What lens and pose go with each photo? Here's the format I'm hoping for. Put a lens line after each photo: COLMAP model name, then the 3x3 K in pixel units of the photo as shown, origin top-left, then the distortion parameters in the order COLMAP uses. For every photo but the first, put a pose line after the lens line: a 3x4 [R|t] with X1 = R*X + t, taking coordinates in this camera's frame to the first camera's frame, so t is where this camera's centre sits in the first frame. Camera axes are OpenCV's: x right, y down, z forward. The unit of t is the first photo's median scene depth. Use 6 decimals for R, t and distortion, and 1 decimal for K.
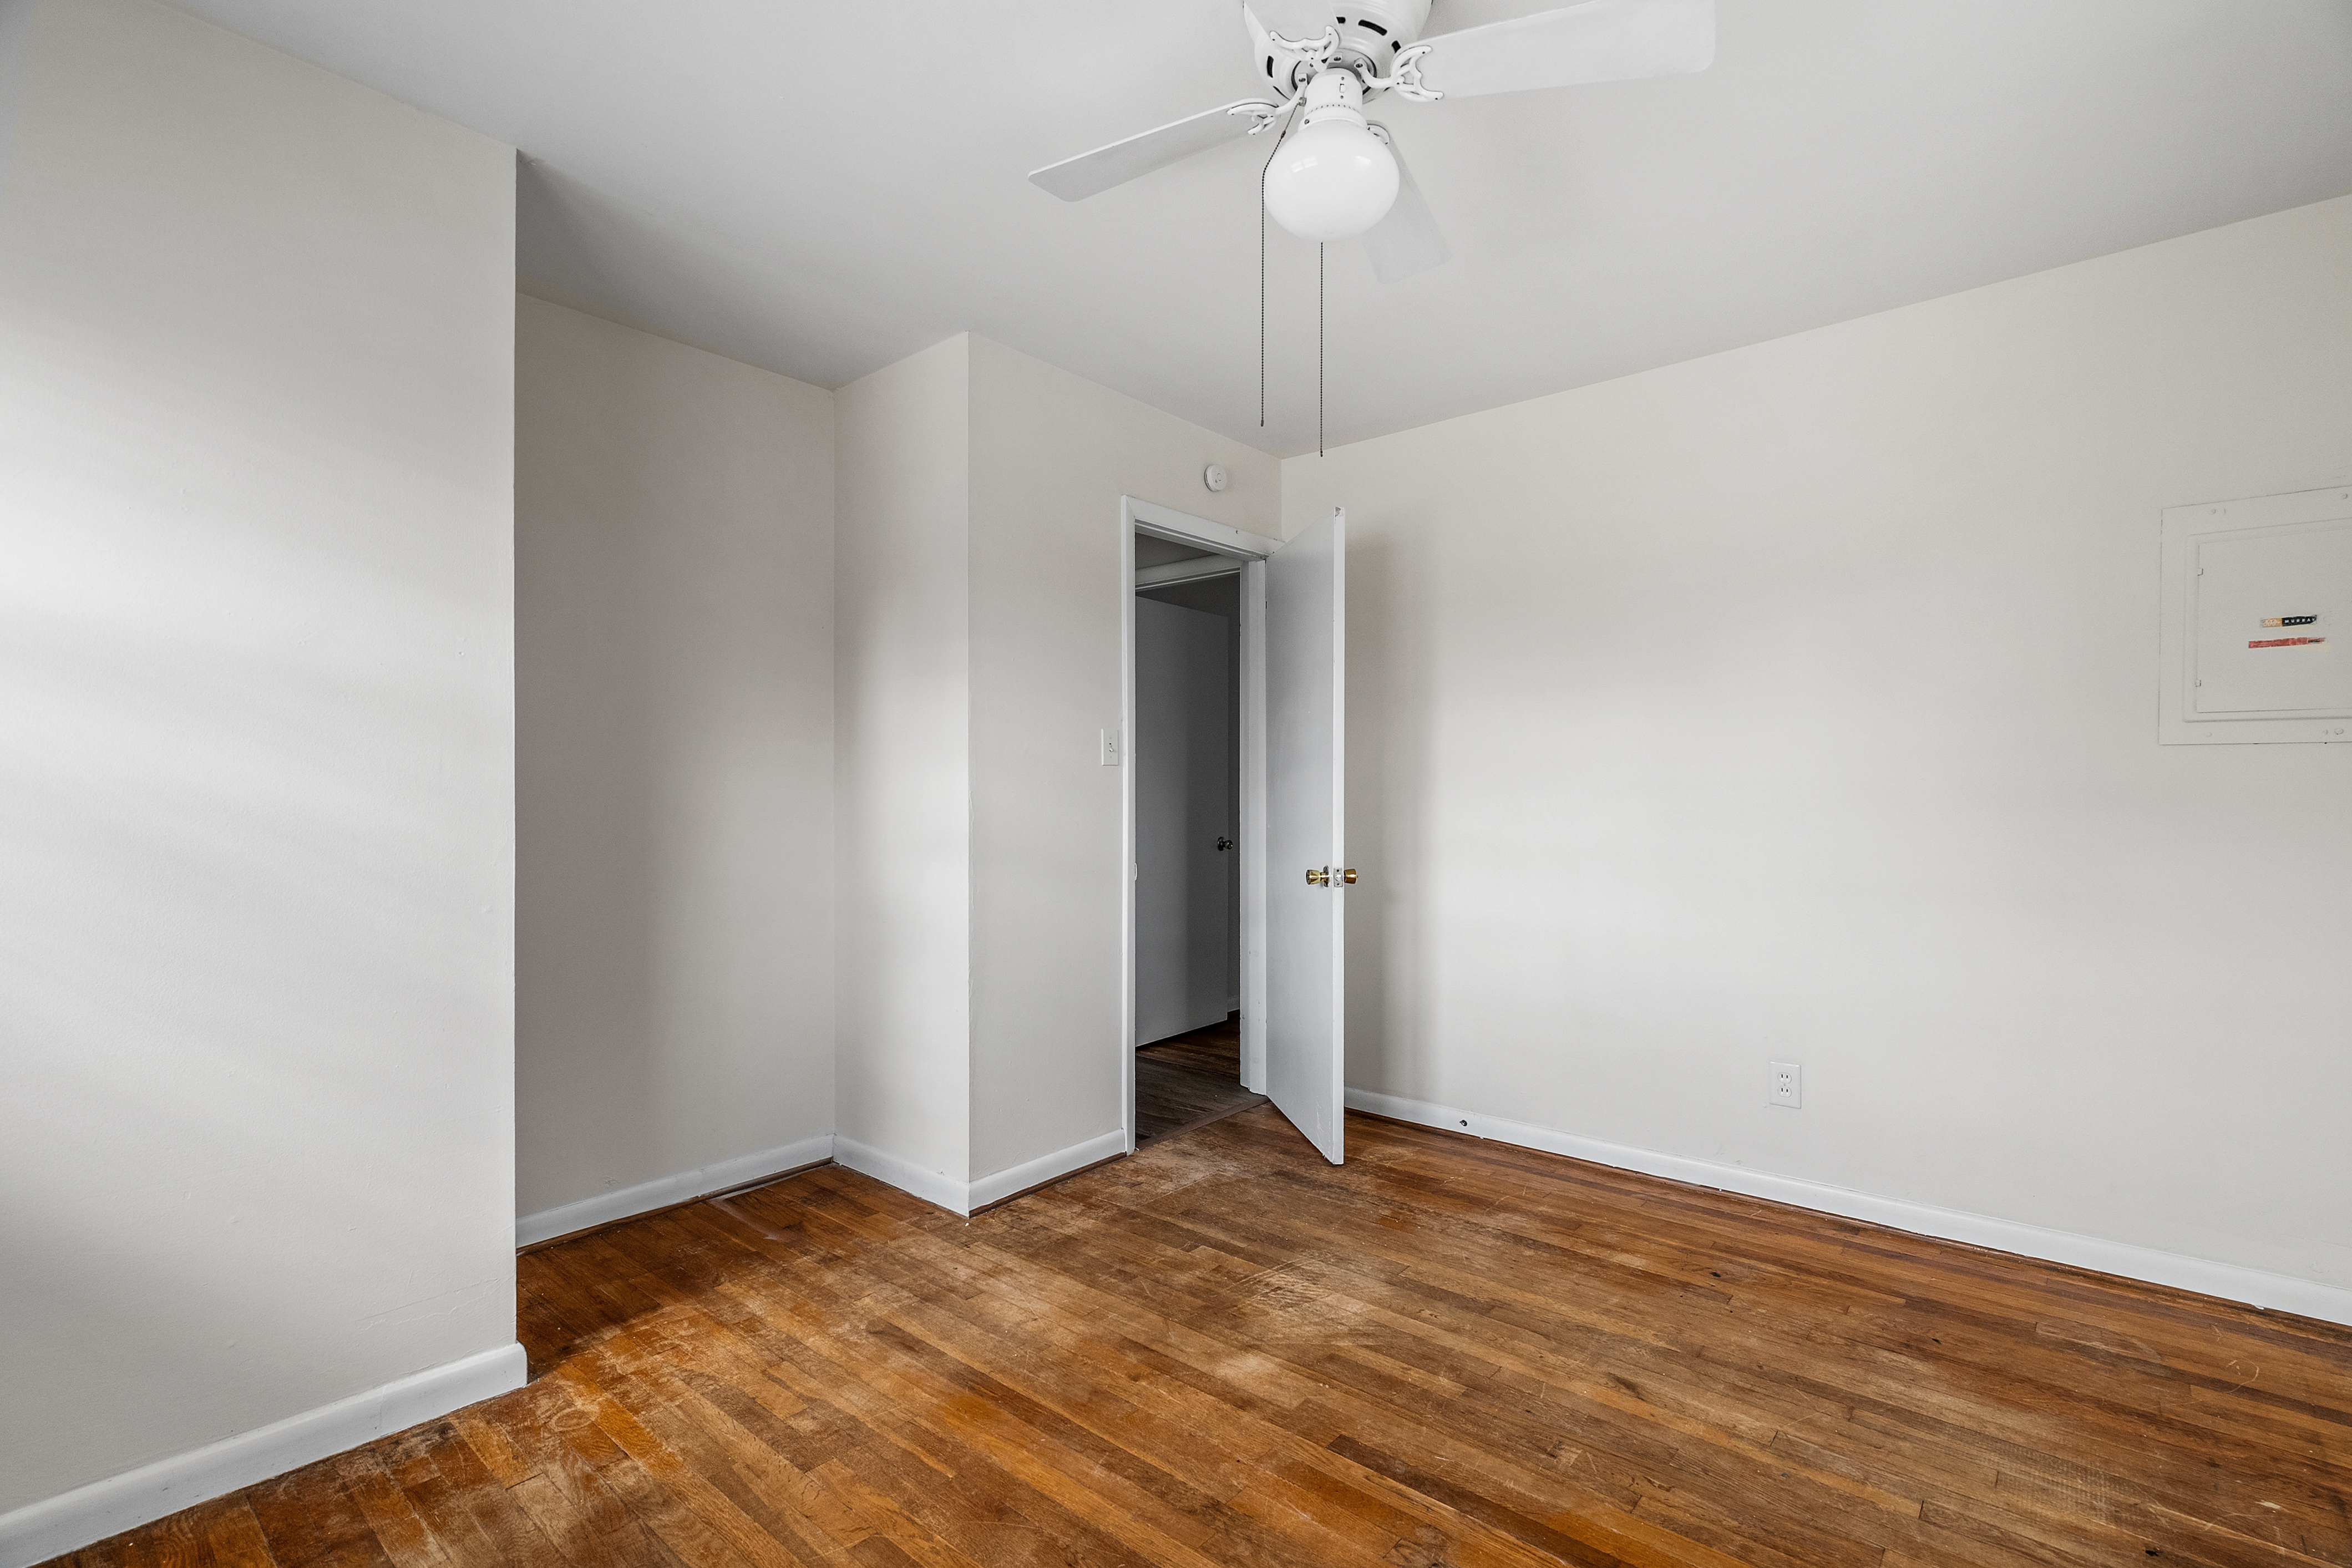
lens RADIAL K [[1069.1, 0, 1176.0], [0, 1069.1, 784.0], [0, 0, 1]] dist [-0.006328, 0.001305]
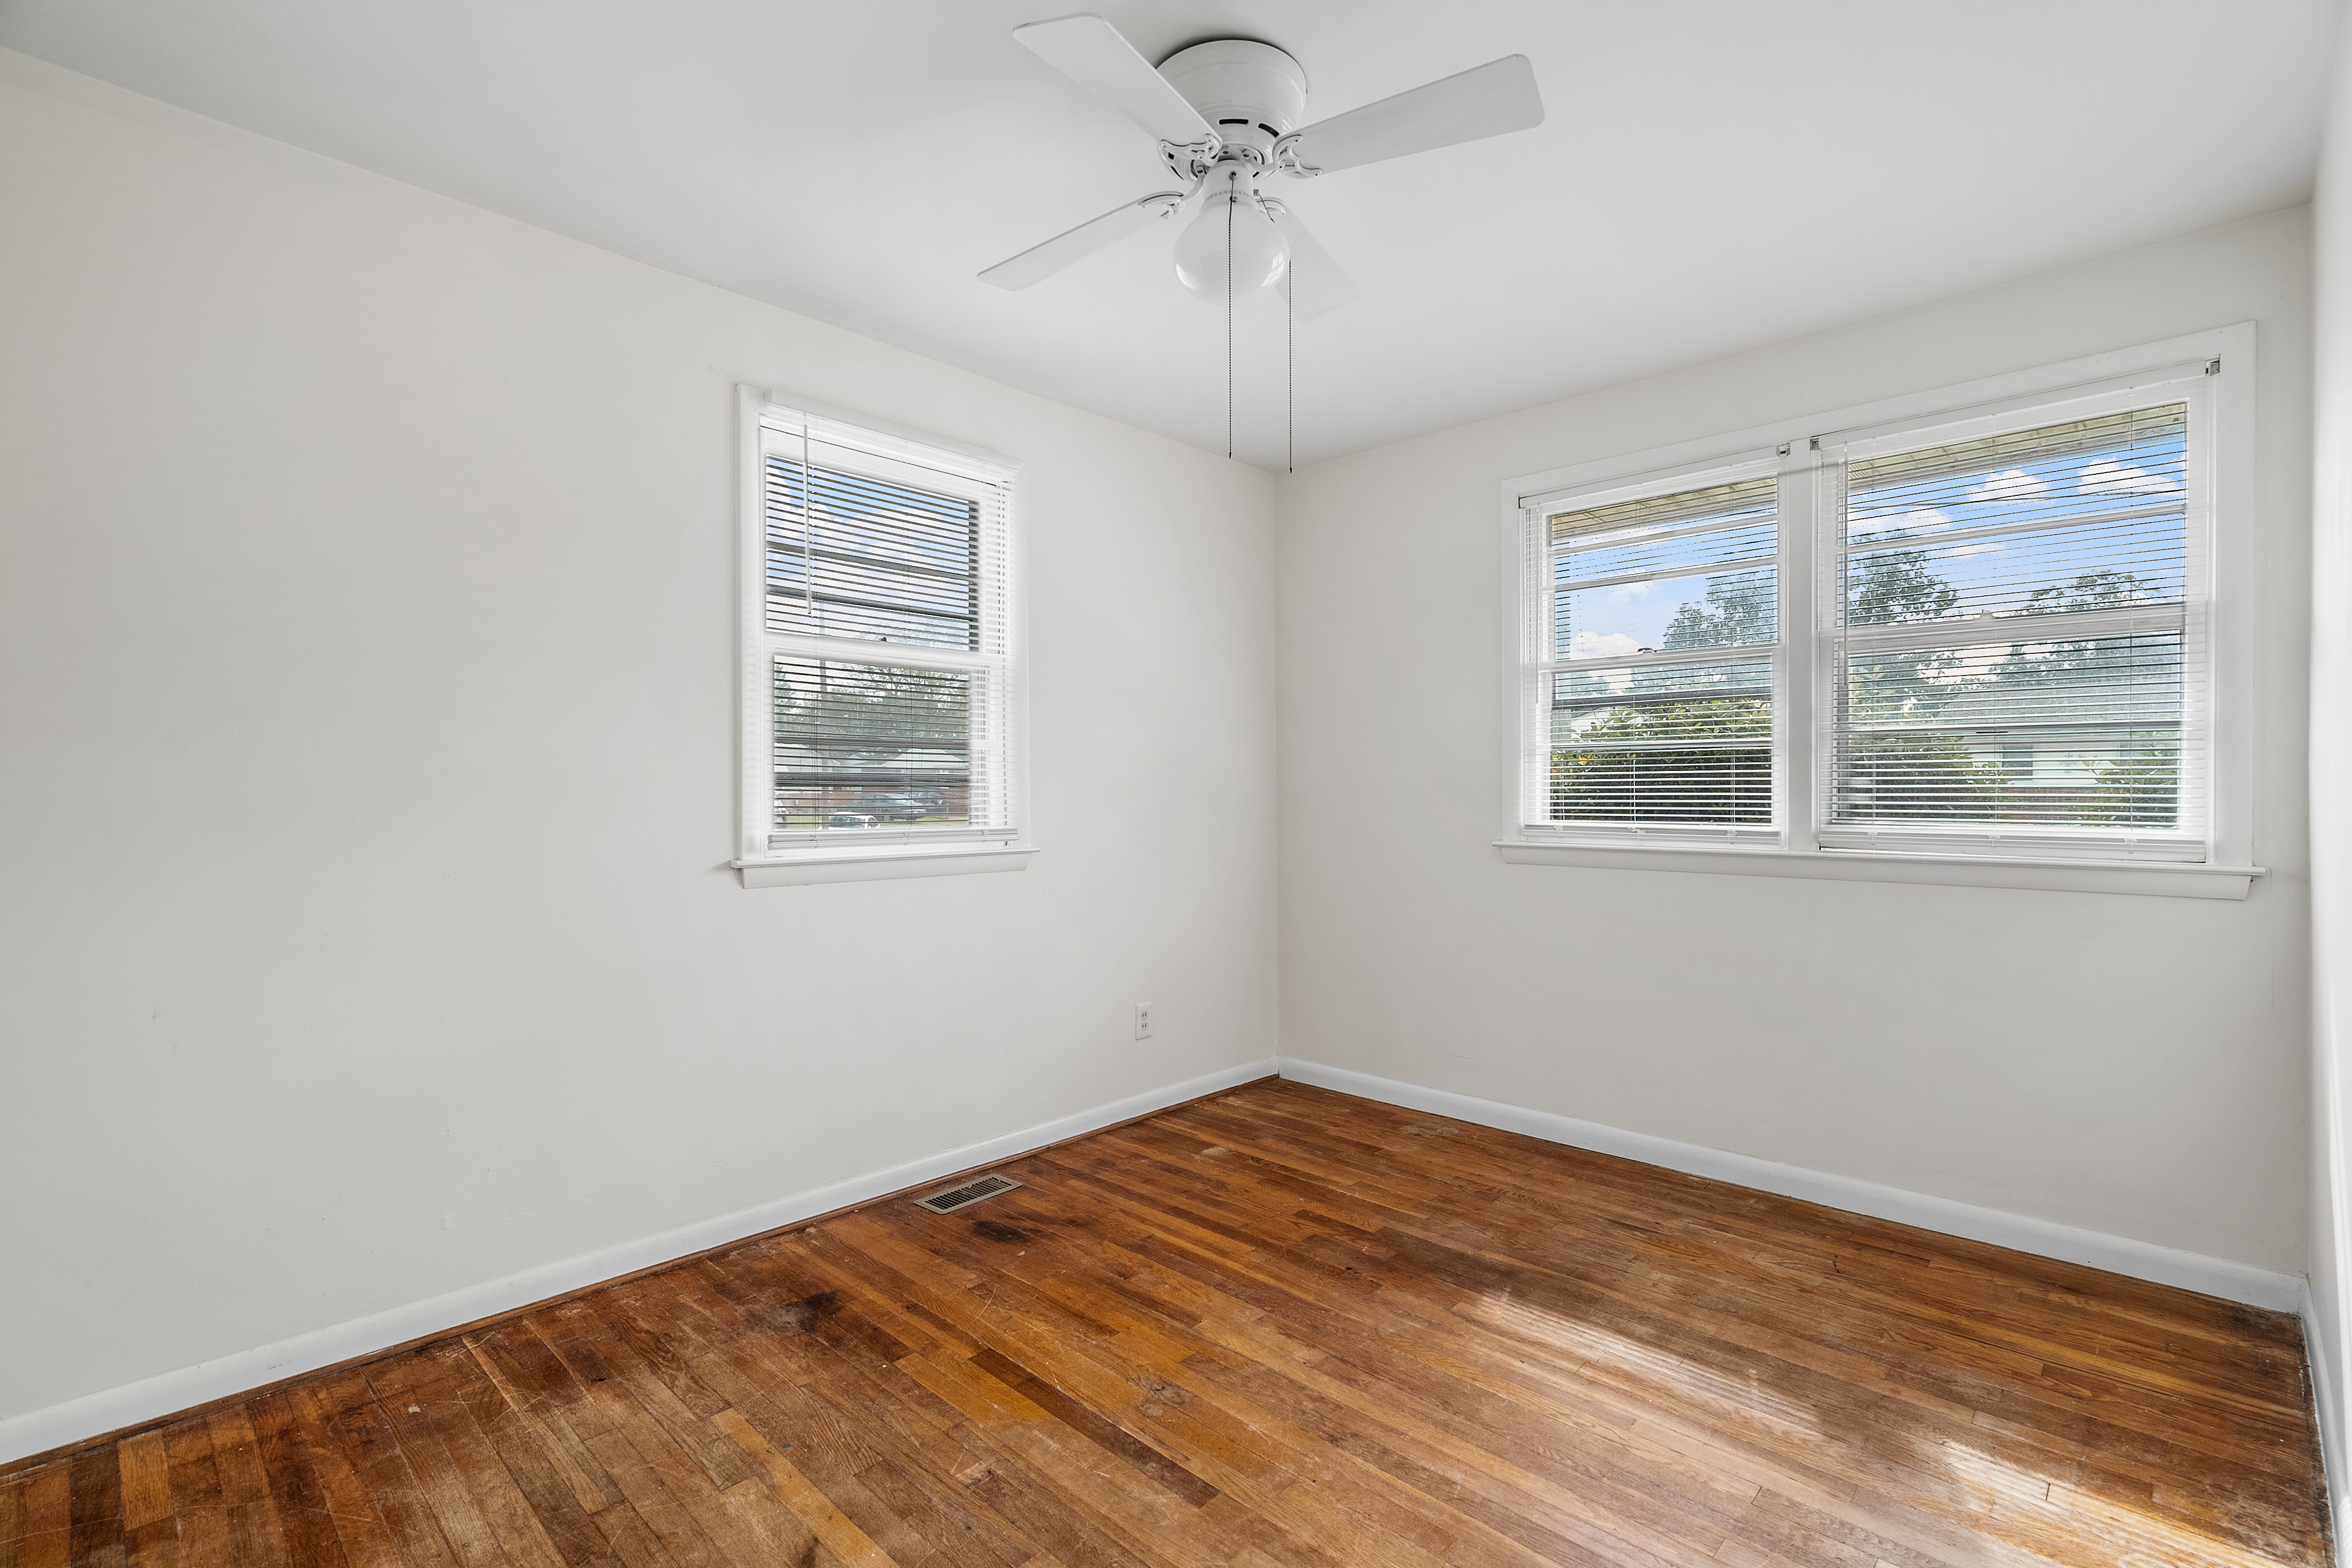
lens RADIAL K [[1069.1, 0, 1176.0], [0, 1069.1, 784.0], [0, 0, 1]] dist [-0.006328, 0.001305]
pose [[-0.998734, 0.005105, 0.050043, 0.136544], [0.004547, 0.999926, -0.011269, 0.014432], [-0.050097, -0.011028, -0.998683, 2.047453]]
